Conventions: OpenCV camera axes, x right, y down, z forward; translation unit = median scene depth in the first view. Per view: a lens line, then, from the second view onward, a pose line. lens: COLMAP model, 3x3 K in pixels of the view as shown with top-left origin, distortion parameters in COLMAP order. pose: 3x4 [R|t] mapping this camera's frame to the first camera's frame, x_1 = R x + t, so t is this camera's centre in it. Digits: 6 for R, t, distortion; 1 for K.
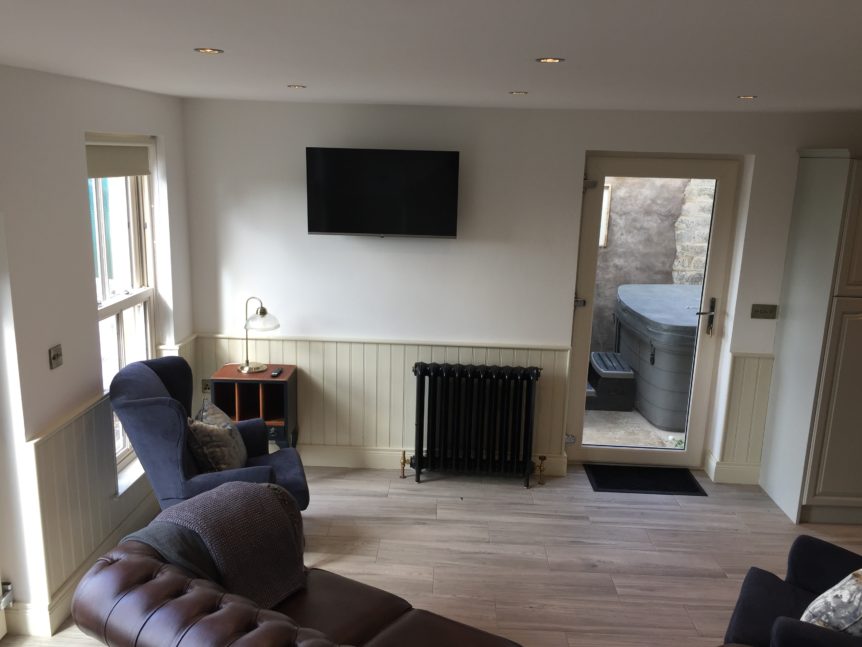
lens RADIAL K [[737.2, 0, 426.1], [0, 737.2, 321.1], [0, 0, 1]] dist [0.074209, -0.066278]
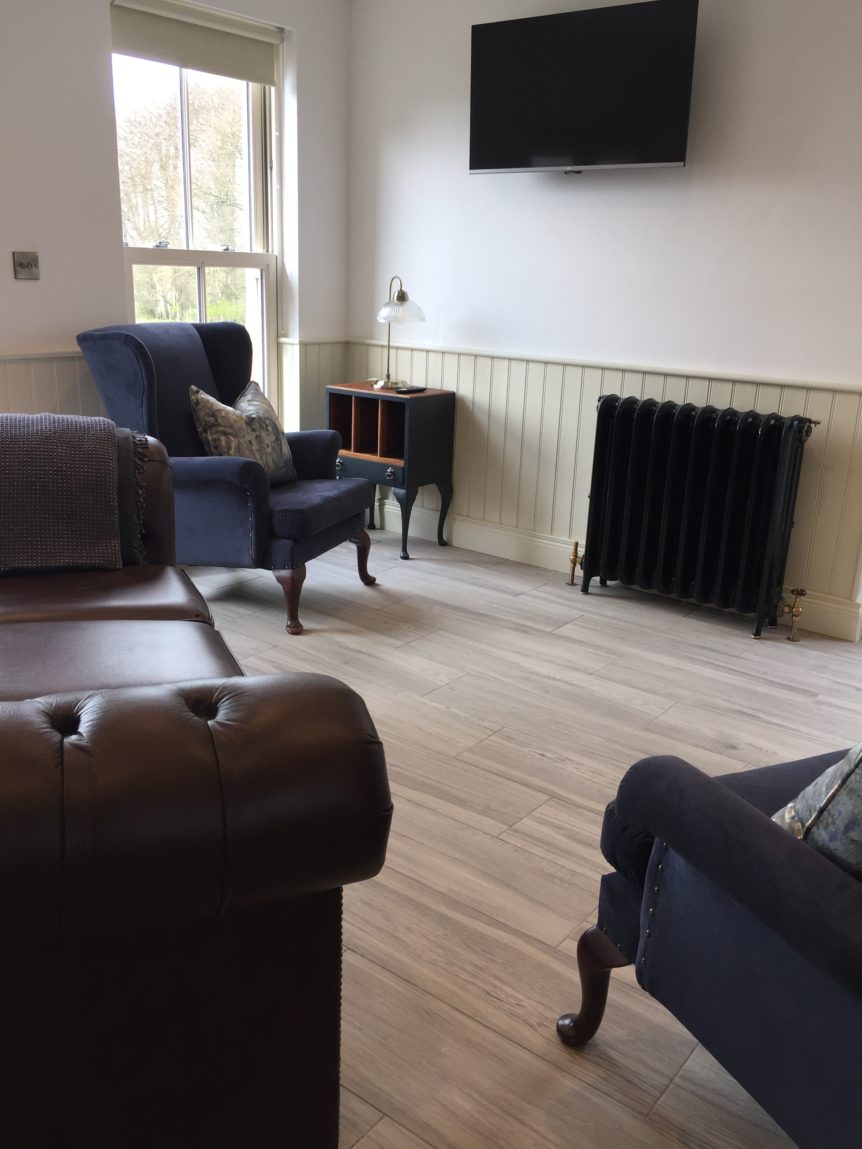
lens RADIAL K [[982.6, 0, 434.9], [0, 982.6, 575.1], [0, 0, 1]] dist [0.074209, -0.066278]
pose [[0.811392, 0.175498, -0.557534, 0.358698], [-0.142552, 0.984473, 0.102428, 0.142275], [0.566853, -0.003631, 0.823811, 0.261181]]
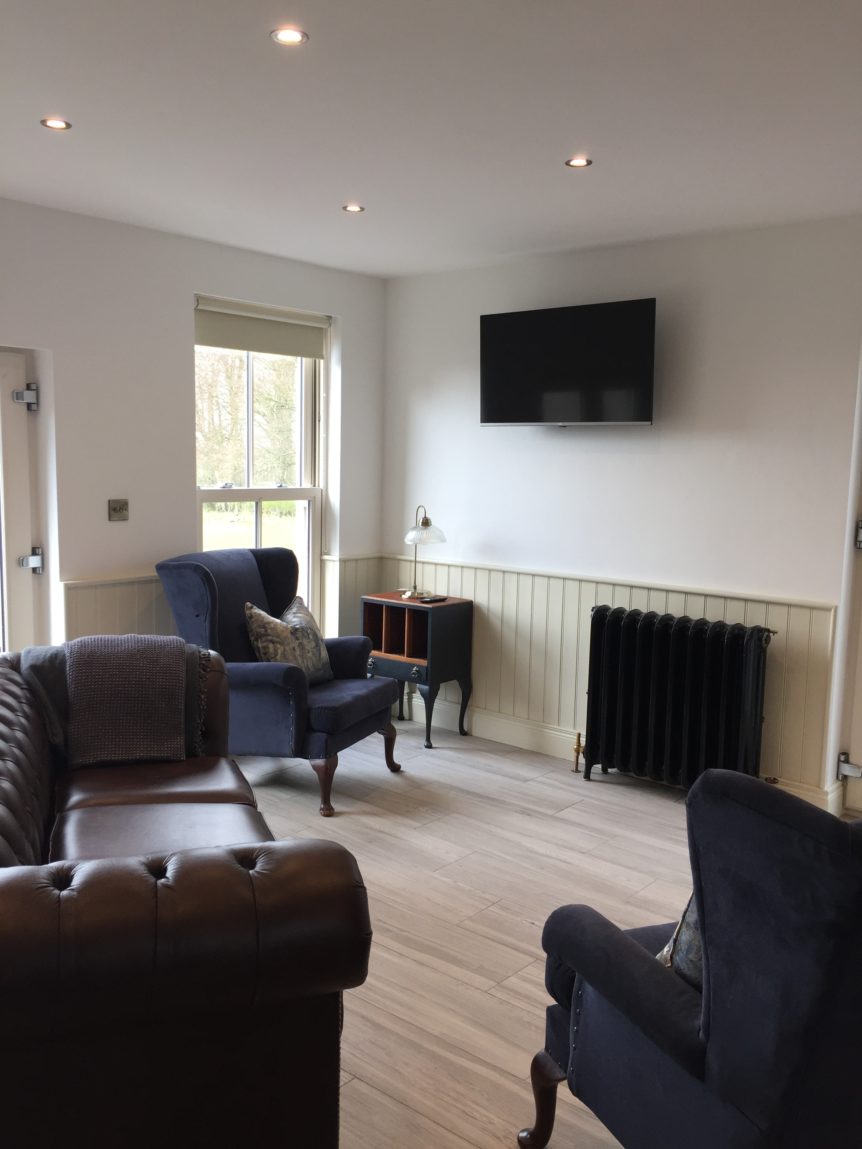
lens RADIAL K [[982.6, 0, 437.2], [0, 982.6, 578.4], [0, 0, 1]] dist [0.074209, -0.066278]
pose [[0.784548, 0.065979, -0.616547, 0.455046], [-0.137636, 0.988048, -0.069405, 0.120058], [0.604599, 0.139310, 0.784253, 0.171400]]
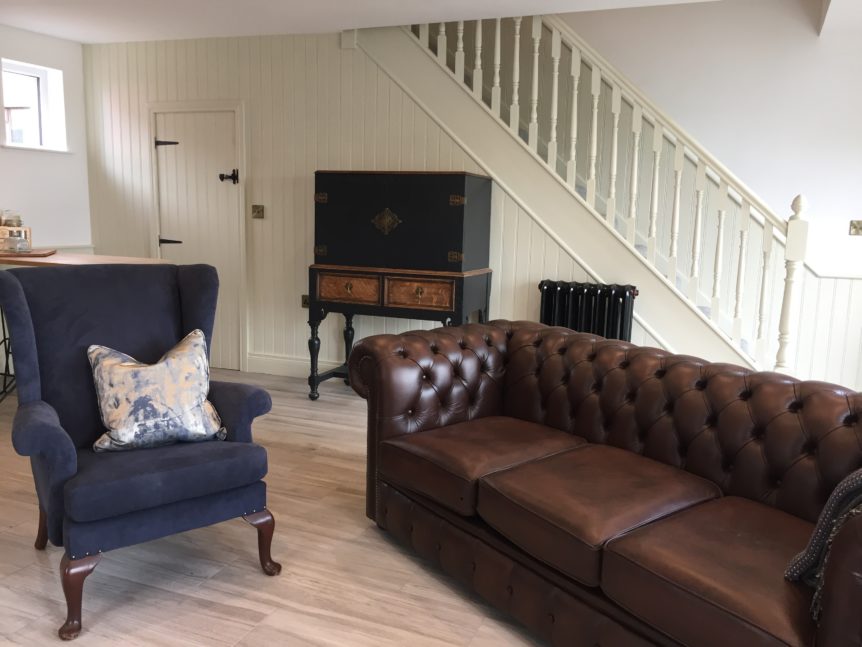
lens RADIAL K [[737.2, 0, 430.7], [0, 737.2, 321.7], [0, 0, 1]] dist [0.074209, -0.066278]
pose [[-0.934870, -0.088122, 0.343878, -0.051634], [0.044267, 0.932198, 0.359230, -0.028193], [-0.352219, 0.351056, -0.867584, 0.952620]]
